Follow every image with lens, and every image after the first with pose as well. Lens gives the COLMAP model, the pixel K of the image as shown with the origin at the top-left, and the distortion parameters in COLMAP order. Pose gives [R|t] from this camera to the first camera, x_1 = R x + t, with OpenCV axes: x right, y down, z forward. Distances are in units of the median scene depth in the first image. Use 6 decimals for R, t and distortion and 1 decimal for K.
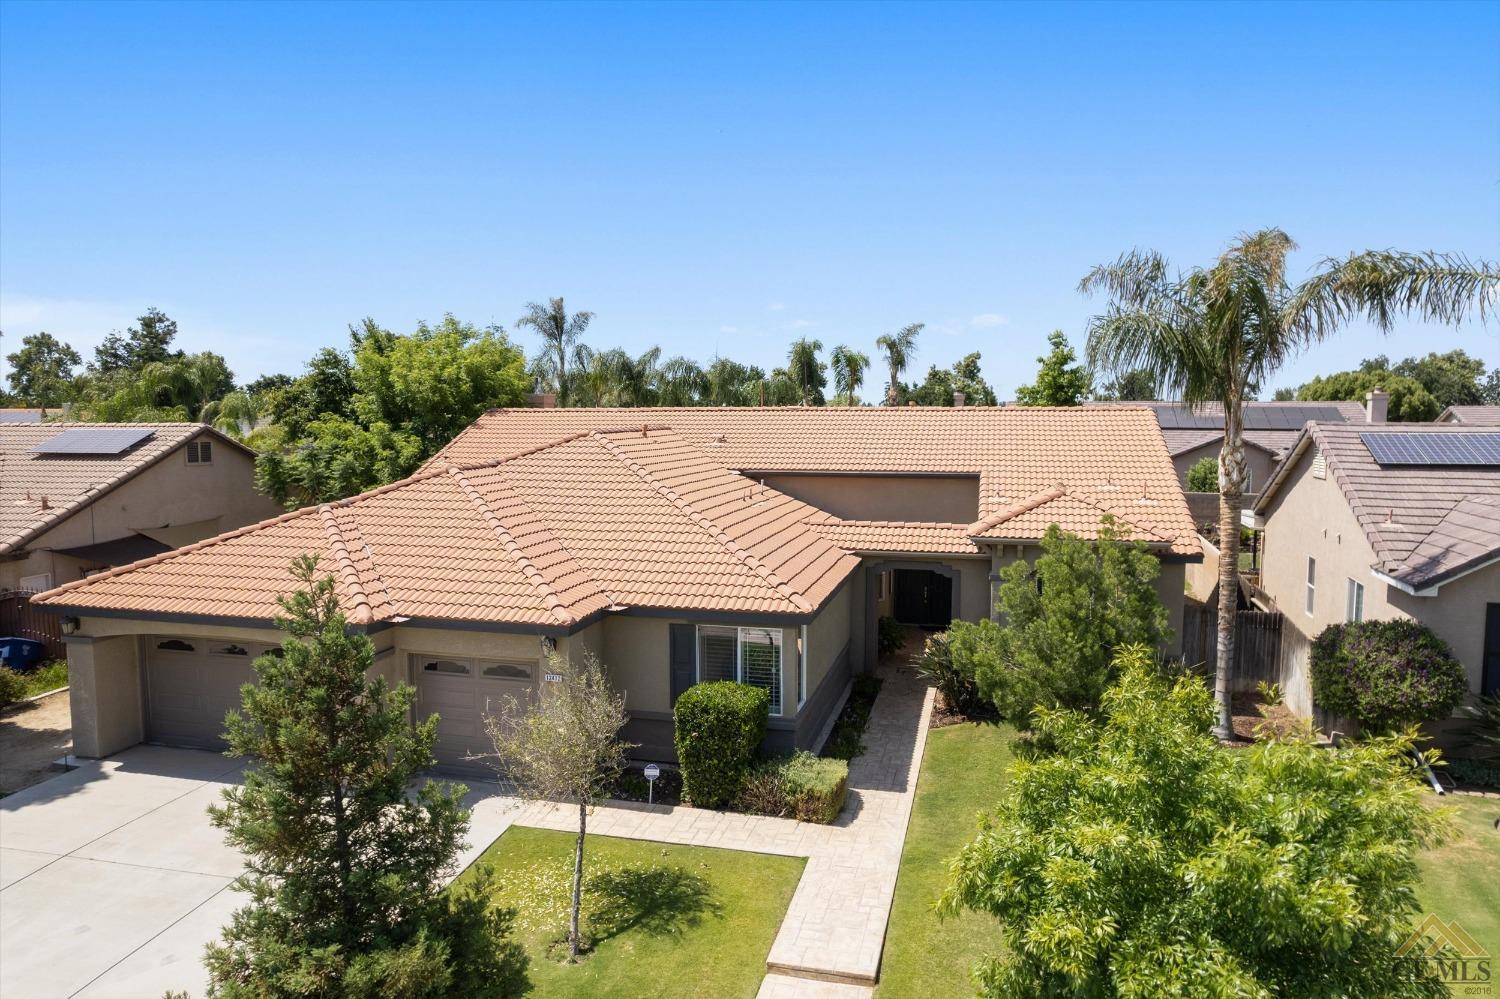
lens RADIAL K [[957.2, 0, 752.2], [0, 957.2, 491.1], [0, 0, 1]] dist [-0.054756, 0.042979]
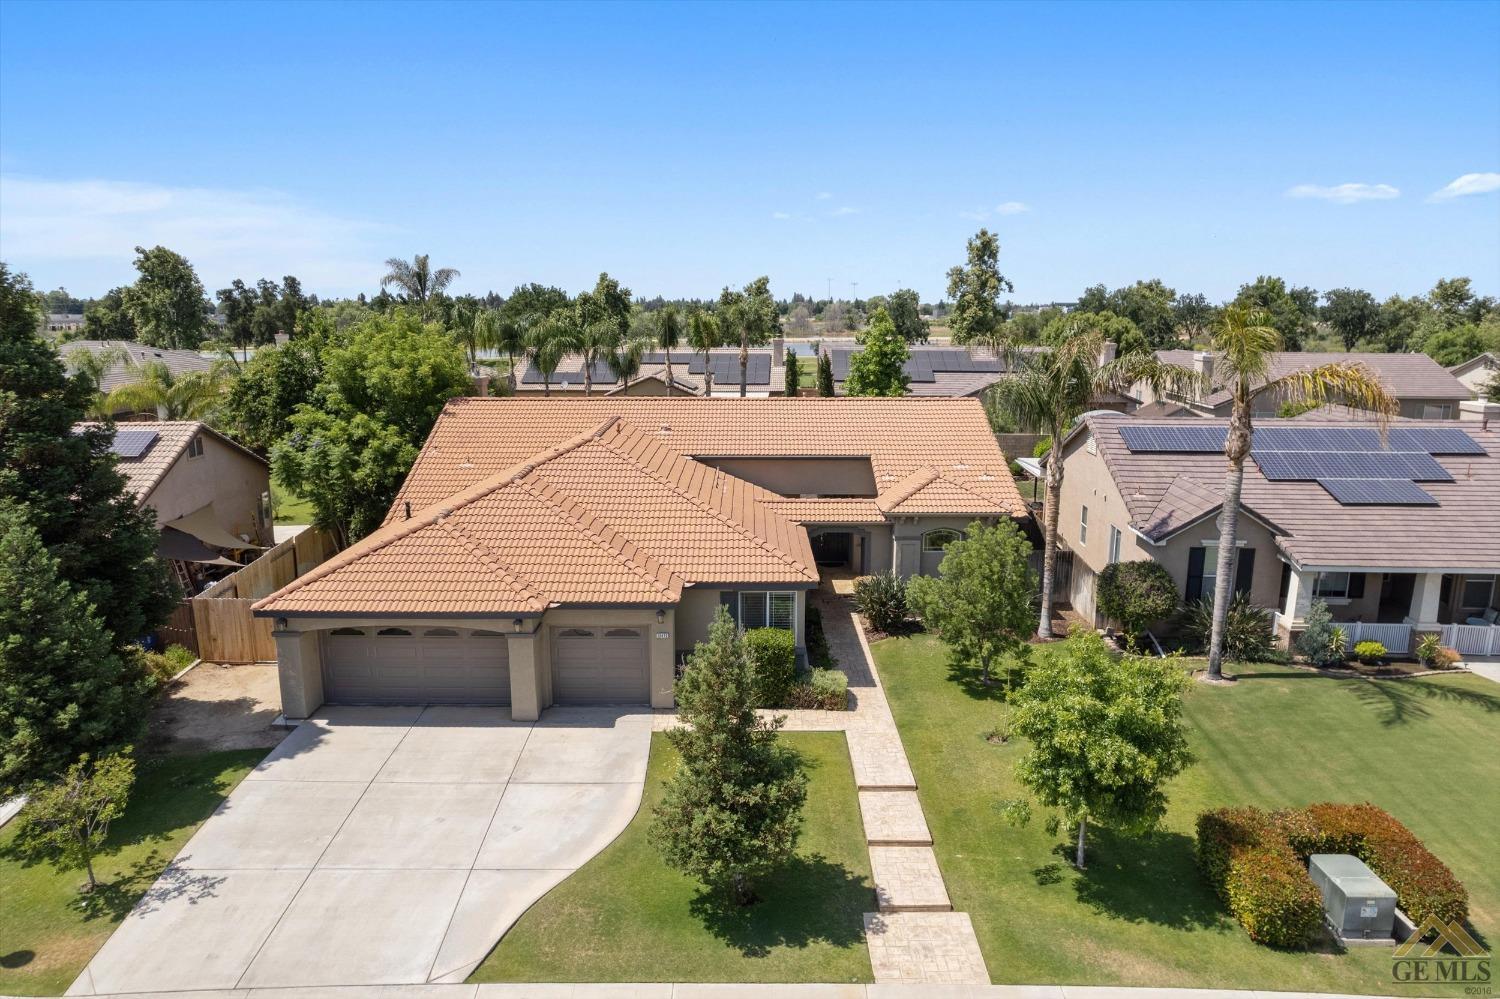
lens RADIAL K [[957.2, 0, 747.2], [0, 957.2, 489.6], [0, 0, 1]] dist [-0.054756, 0.042979]
pose [[0.969746, -0.044057, 0.240109, -0.379621], [0.017797, 0.993721, 0.110458, -0.177072], [-0.243468, -0.102842, 0.964441, -0.421737]]
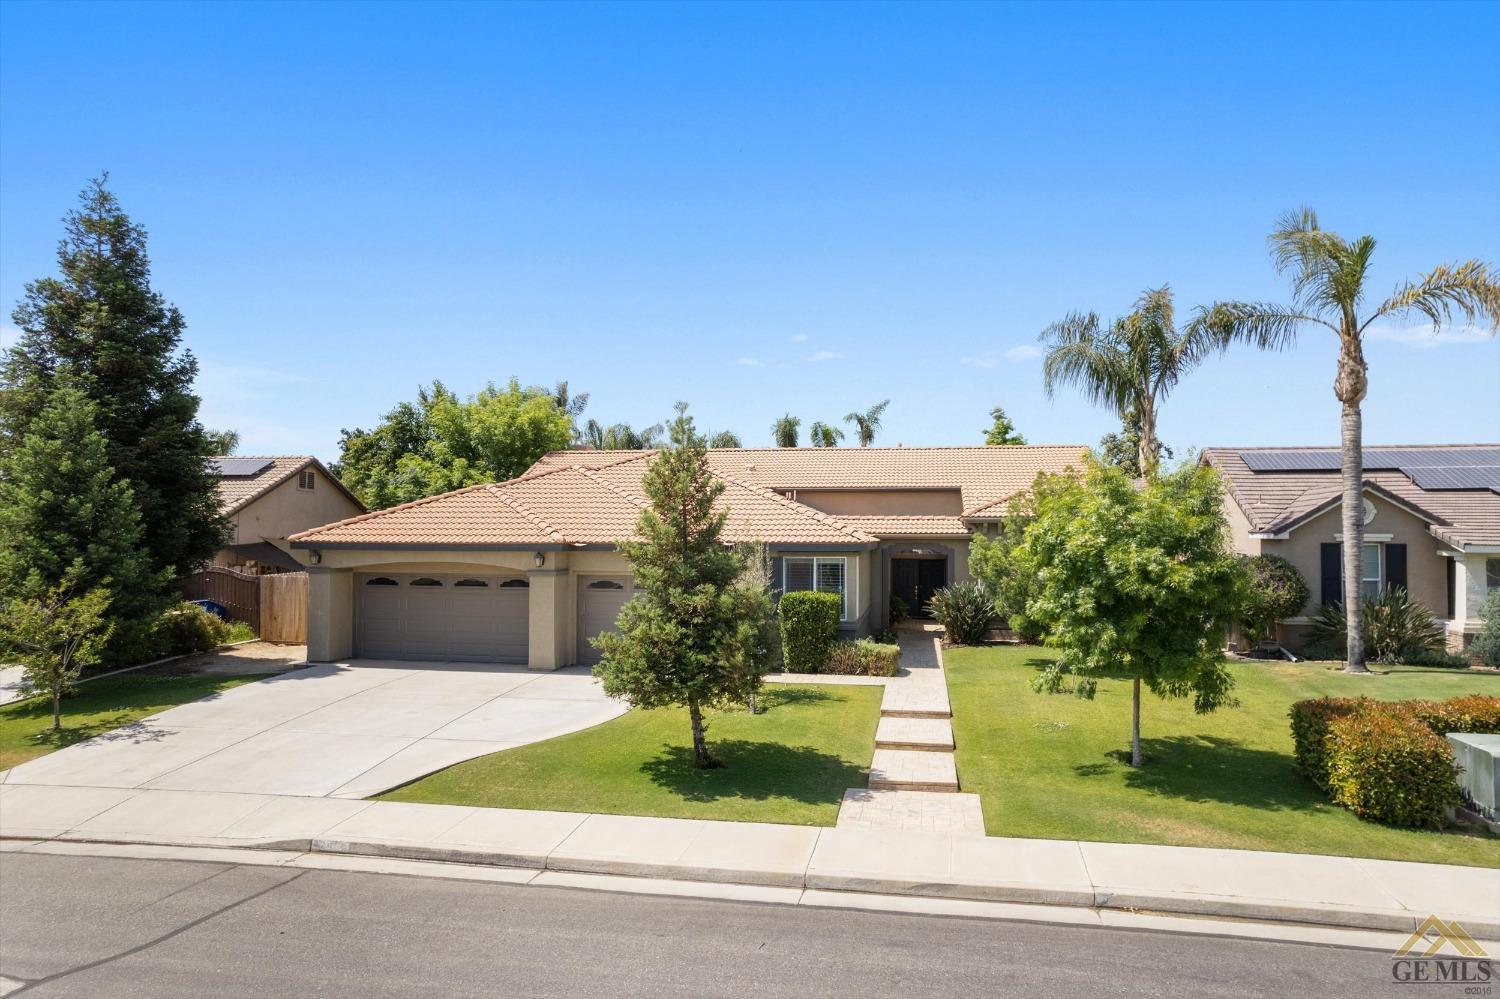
lens RADIAL K [[957.2, 0, 748.4], [0, 957.2, 485.3], [0, 0, 1]] dist [-0.054756, 0.042979]
pose [[0.997593, 0.008009, 0.068876, -0.195223], [0.000903, 0.991722, -0.128403, 0.203253], [-0.069334, 0.128156, 0.989327, -0.373057]]
